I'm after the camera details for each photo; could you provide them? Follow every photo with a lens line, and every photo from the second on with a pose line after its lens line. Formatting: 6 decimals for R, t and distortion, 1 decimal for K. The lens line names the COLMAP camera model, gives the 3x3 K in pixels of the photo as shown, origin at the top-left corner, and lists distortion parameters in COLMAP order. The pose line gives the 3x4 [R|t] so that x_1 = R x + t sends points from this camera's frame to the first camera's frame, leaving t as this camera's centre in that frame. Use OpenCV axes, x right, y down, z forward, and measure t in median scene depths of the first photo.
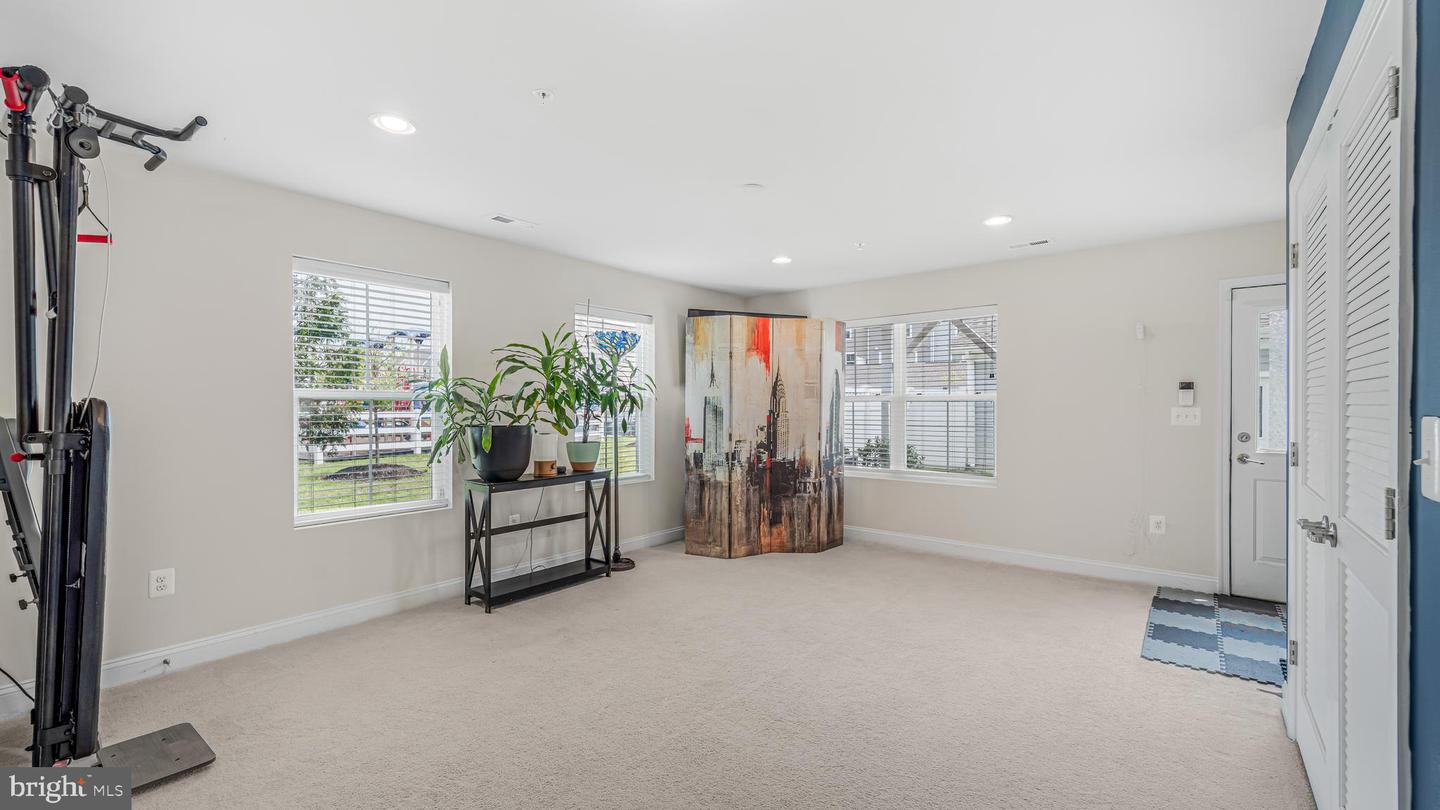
lens RADIAL K [[602.2, 0, 720.0], [0, 602.2, 405.0], [0, 0, 1]] dist [0.001478, 0.000125]
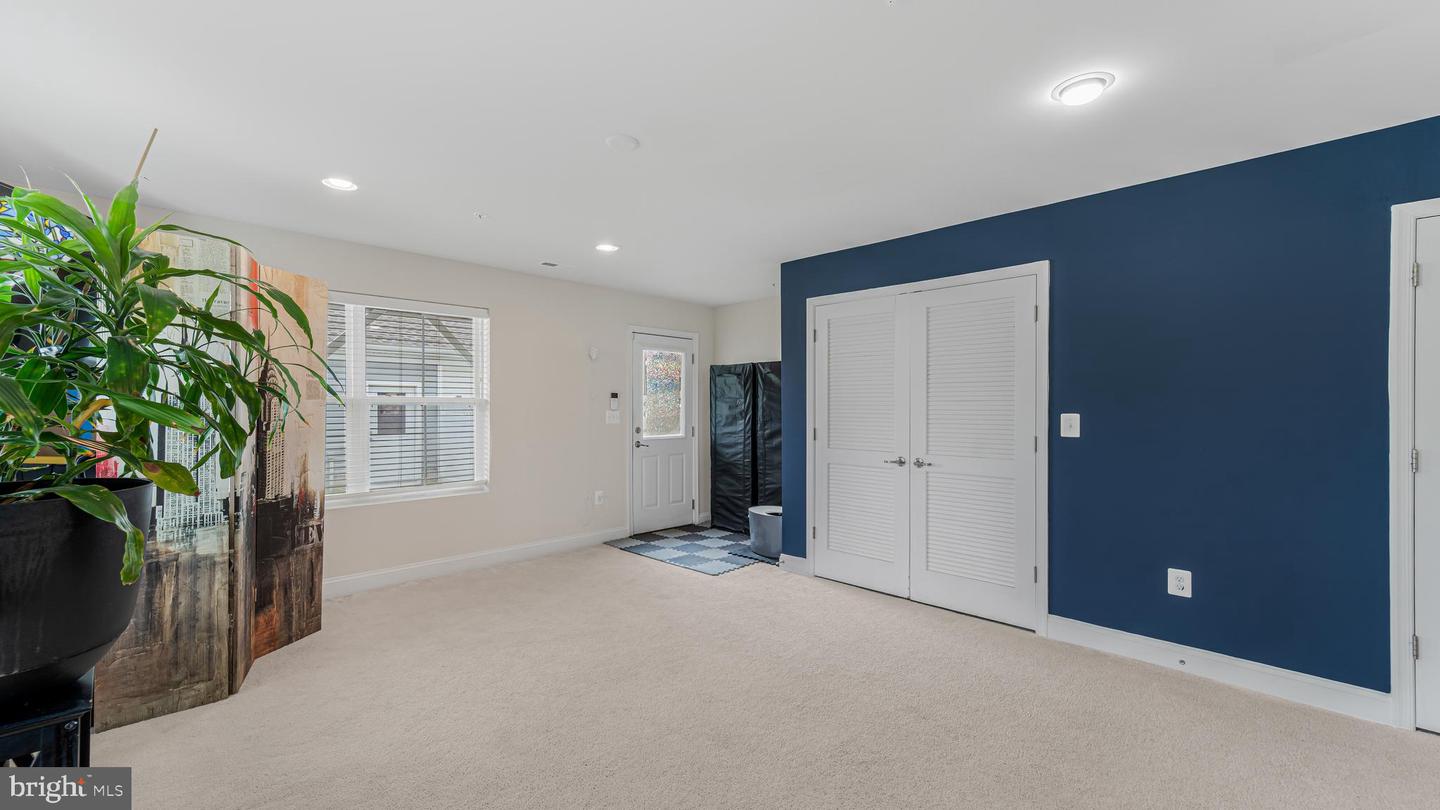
lens RADIAL K [[578.0, 0, 727.2], [0, 578.0, 411.4], [0, 0, 1]] dist [0.000816, 0.000131]
pose [[0.105704, -0.002936, 0.994393, -0.442875], [0.003939, 0.999989, 0.002533, 0.003014], [-0.994390, 0.003649, 0.105714, 0.492680]]
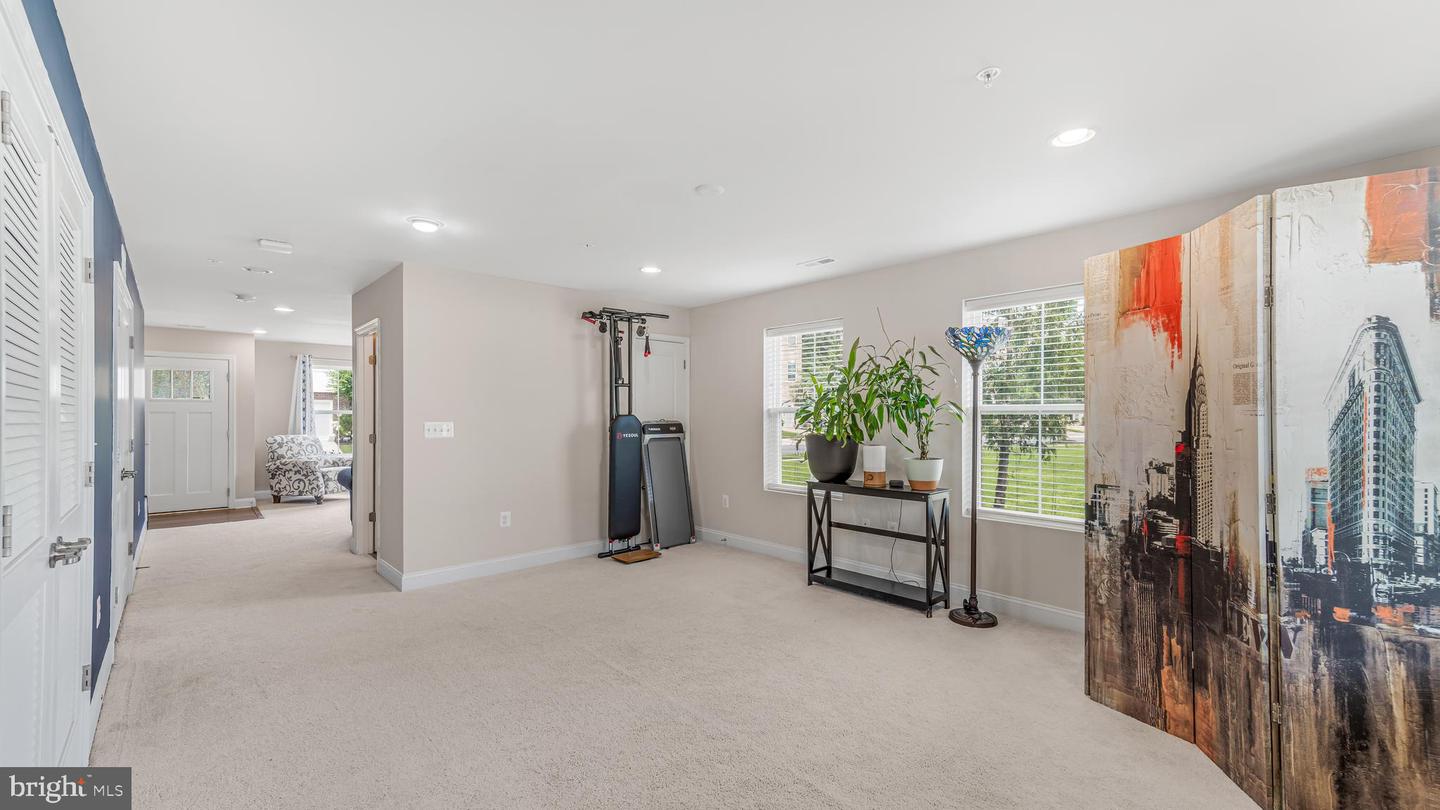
lens RADIAL K [[578.0, 0, 727.2], [0, 578.0, 411.4], [0, 0, 1]] dist [0.000816, 0.000131]
pose [[-0.152830, -0.010194, -0.988200, 0.590170], [-0.009951, 0.999912, -0.008775, 0.000934], [0.988202, 0.008493, -0.152918, 0.737623]]
